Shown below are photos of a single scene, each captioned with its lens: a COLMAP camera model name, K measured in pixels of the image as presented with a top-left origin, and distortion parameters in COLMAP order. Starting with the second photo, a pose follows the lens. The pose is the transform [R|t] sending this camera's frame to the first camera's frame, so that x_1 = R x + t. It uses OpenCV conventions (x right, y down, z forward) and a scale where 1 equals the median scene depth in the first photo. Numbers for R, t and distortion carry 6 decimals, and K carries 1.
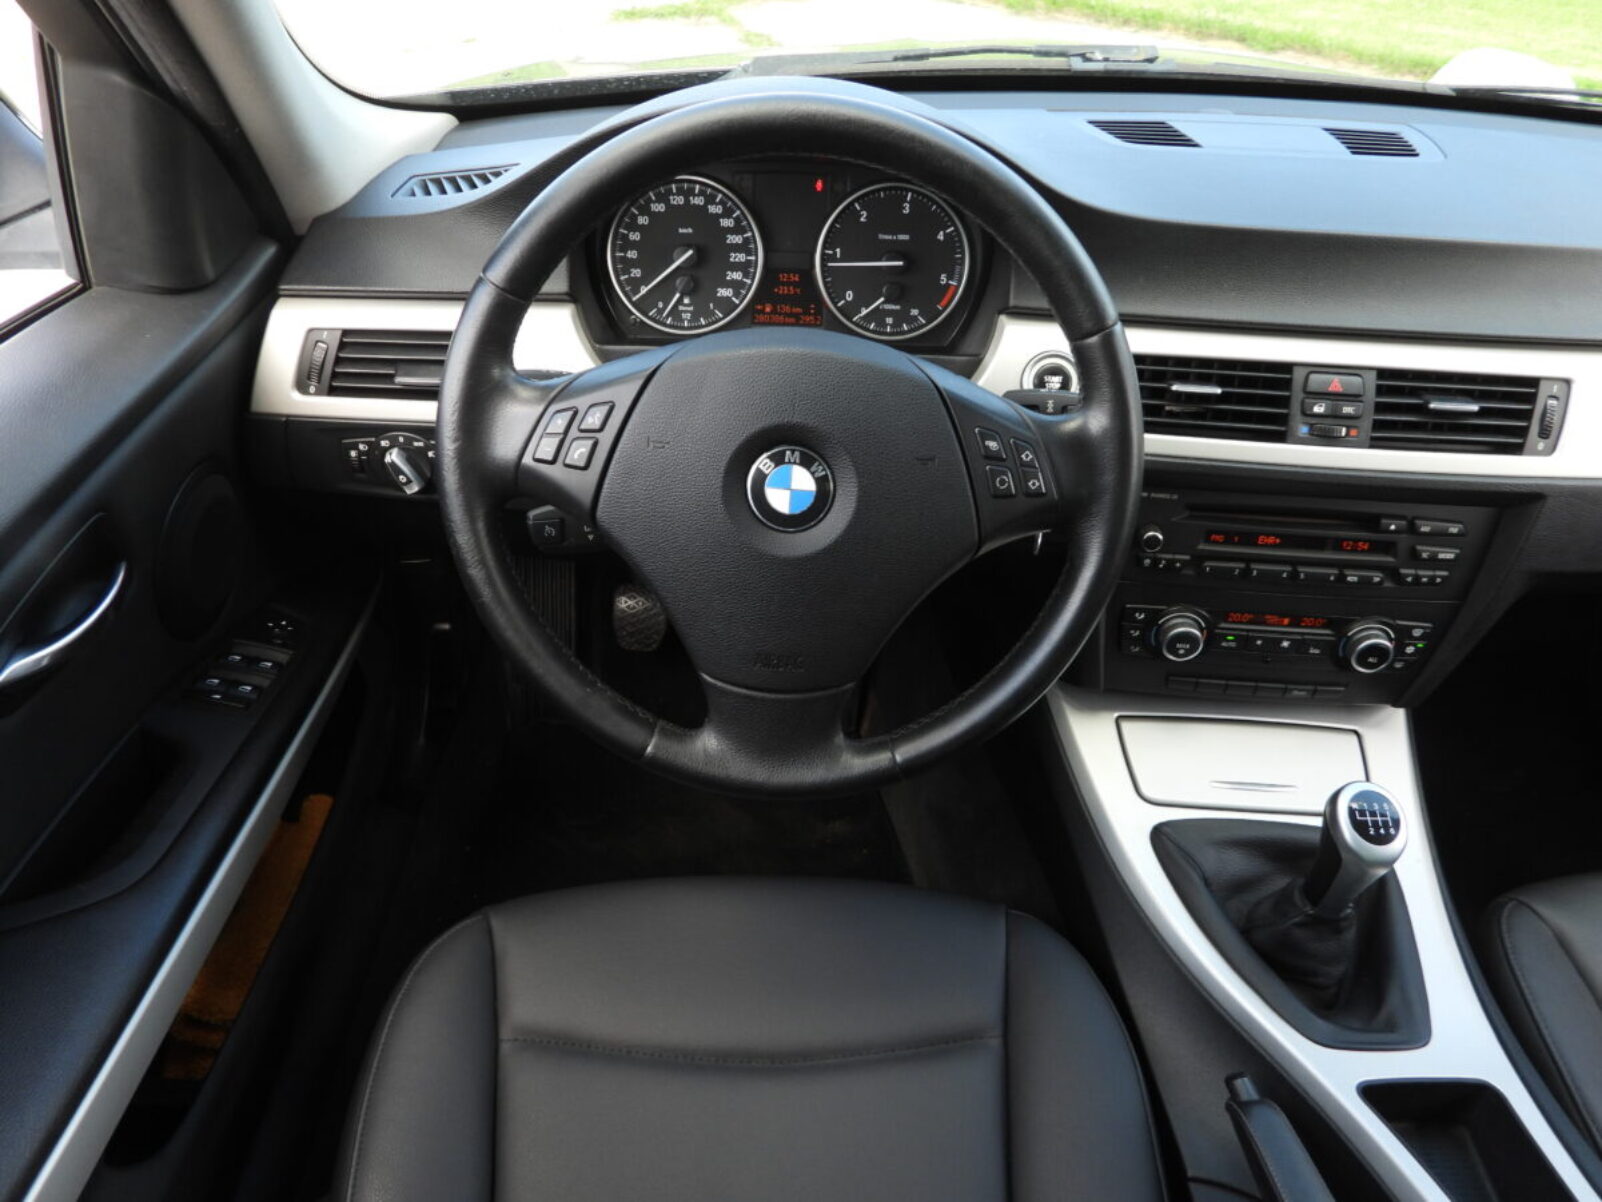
lens RADIAL K [[1145.2, 0, 792.6], [0, 1145.2, 603.4], [0, 0, 1]] dist [-0.018475, 0.007271]
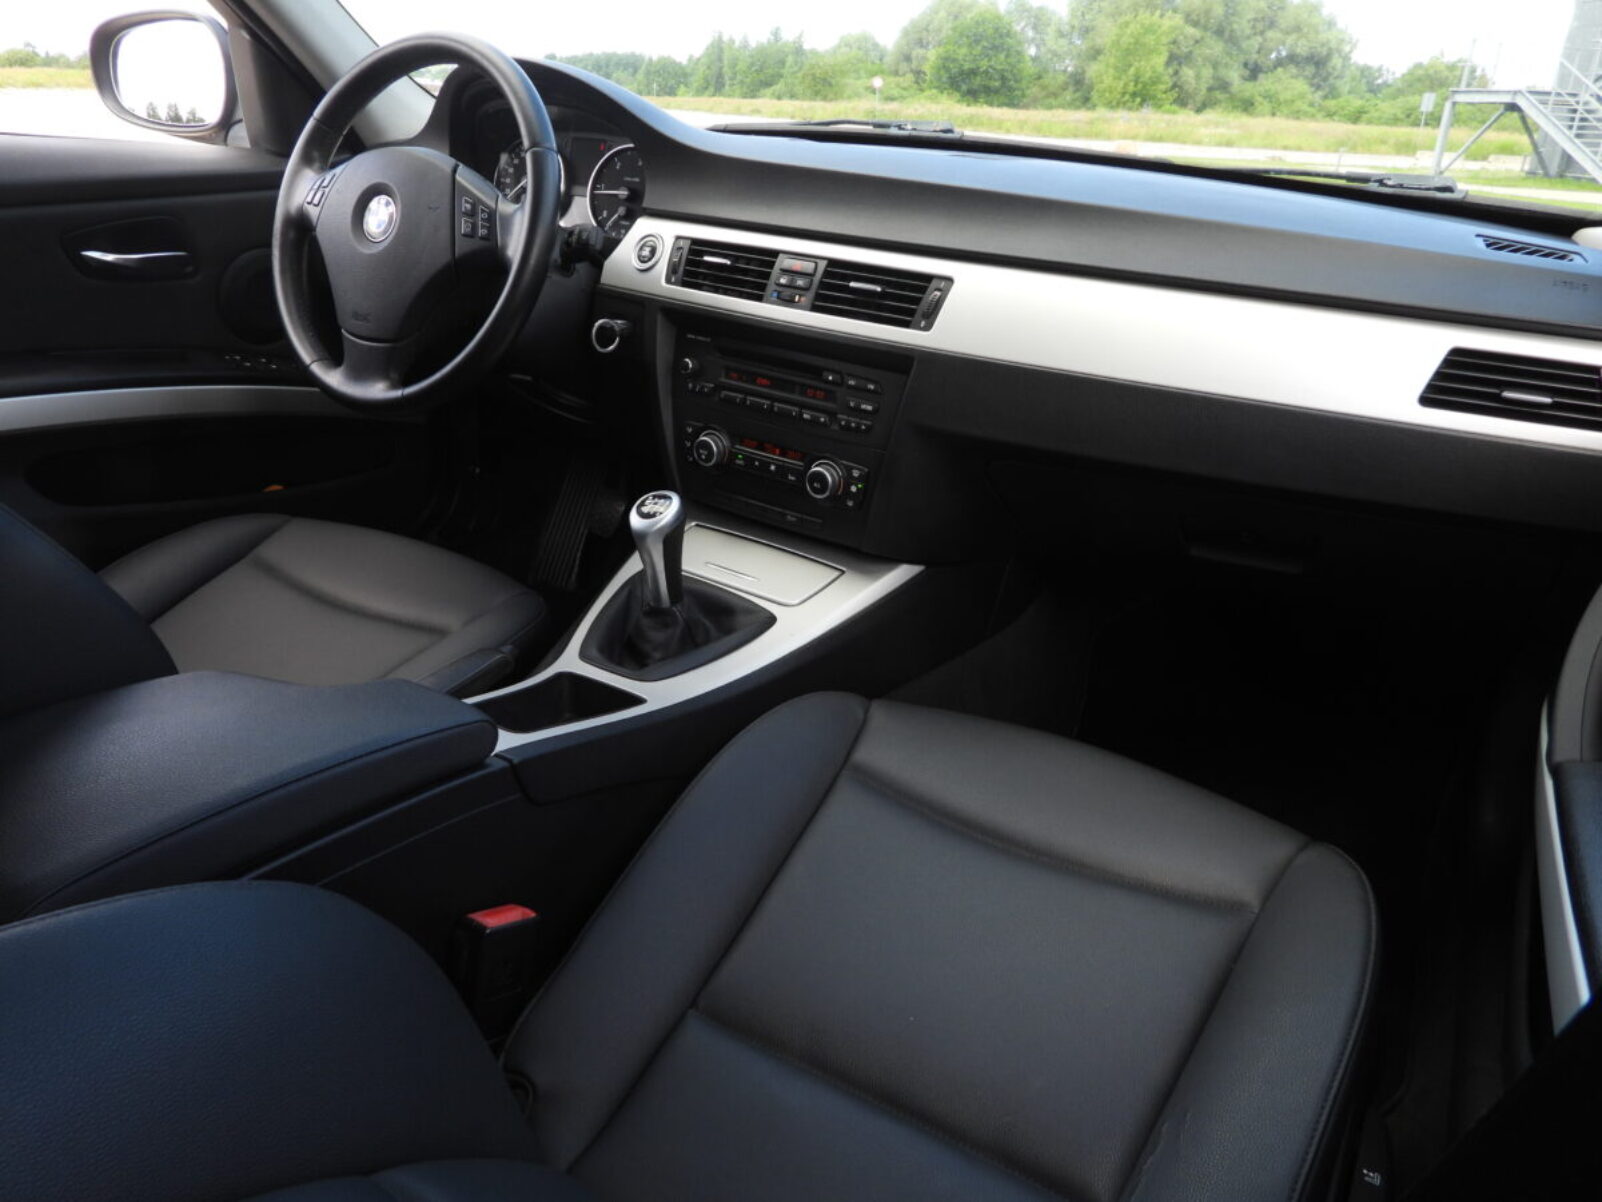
lens RADIAL K [[1145.2, 0, 801.3], [0, 1145.2, 605.3], [0, 0, 1]] dist [-0.018475, 0.007271]
pose [[0.848685, 0.228323, -0.477077, 1.245149], [-0.336517, 0.928993, -0.154036, 0.417341], [0.408031, 0.291273, 0.865258, -0.113452]]
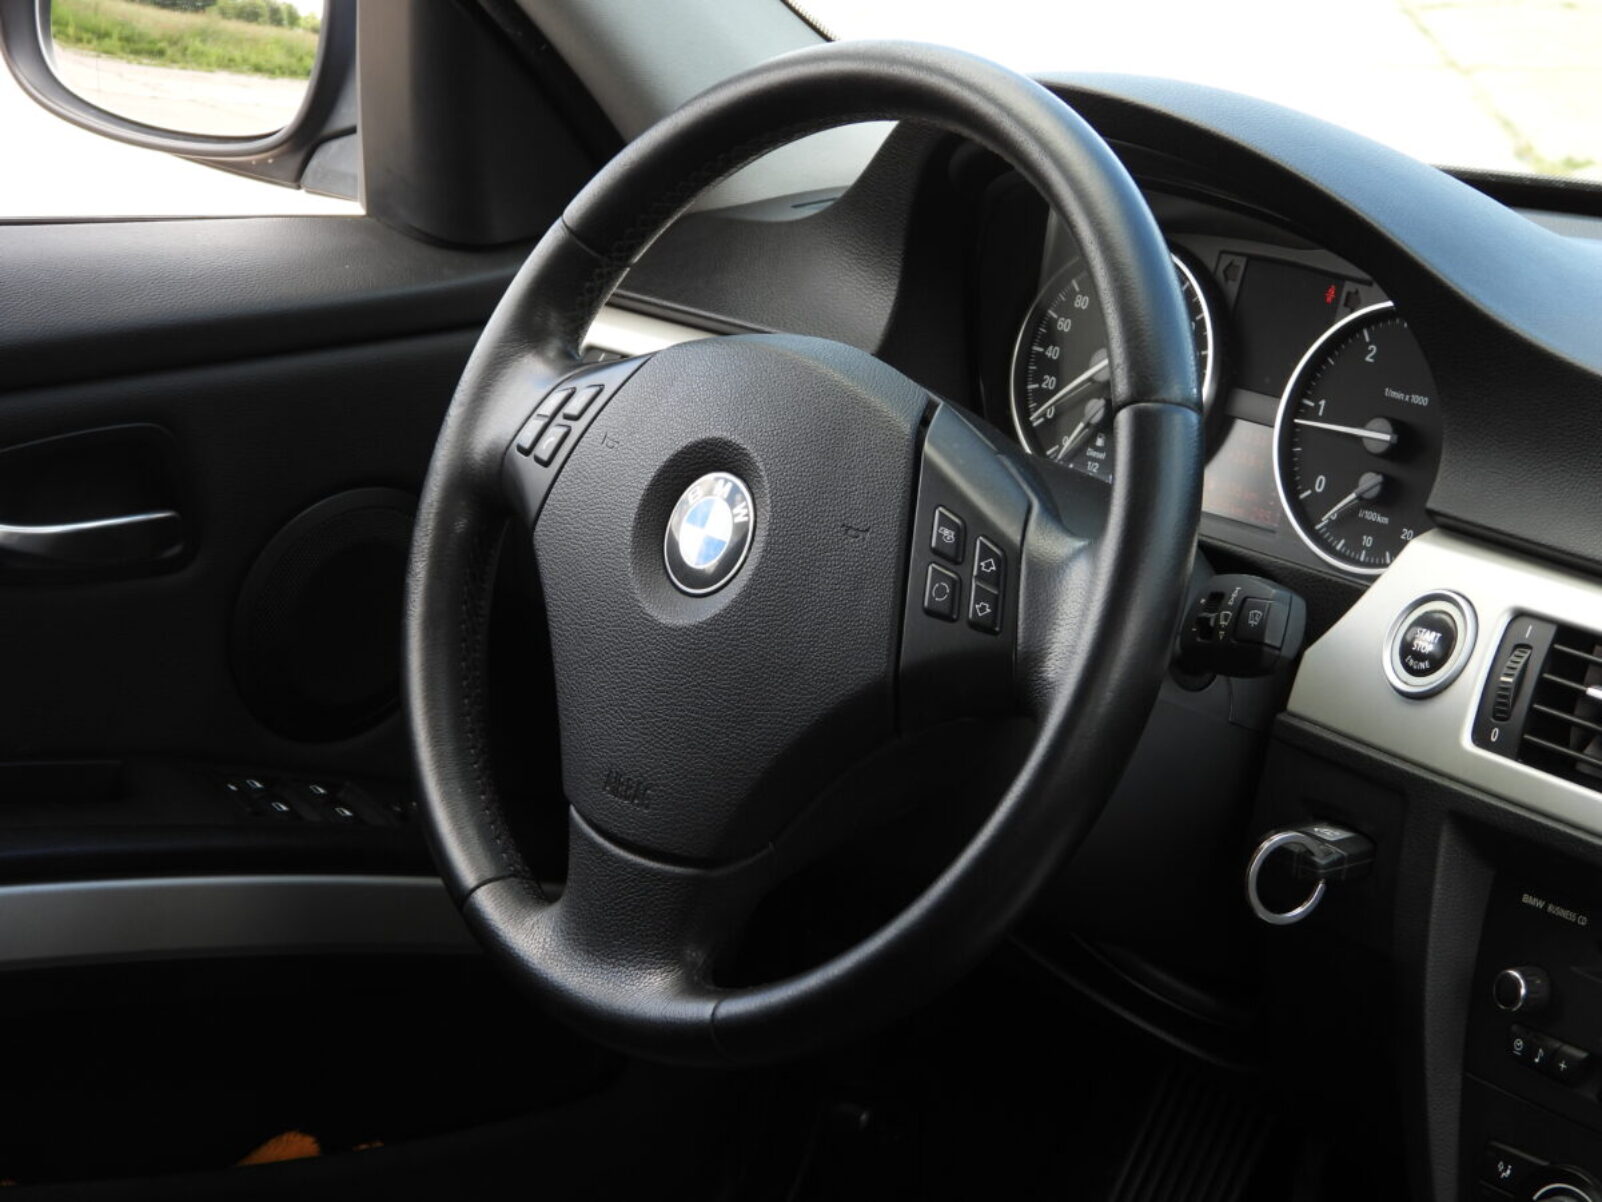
lens RADIAL K [[4354.5, 0, 808.6], [0, 4354.5, 591.8], [0, 0, 1]] dist [-0.098259, 0.000000]
pose [[0.666020, 0.188092, -0.721830, 1.492852], [-0.469081, 0.858012, -0.209235, 0.347221], [0.579983, 0.477951, 0.659684, -0.522438]]
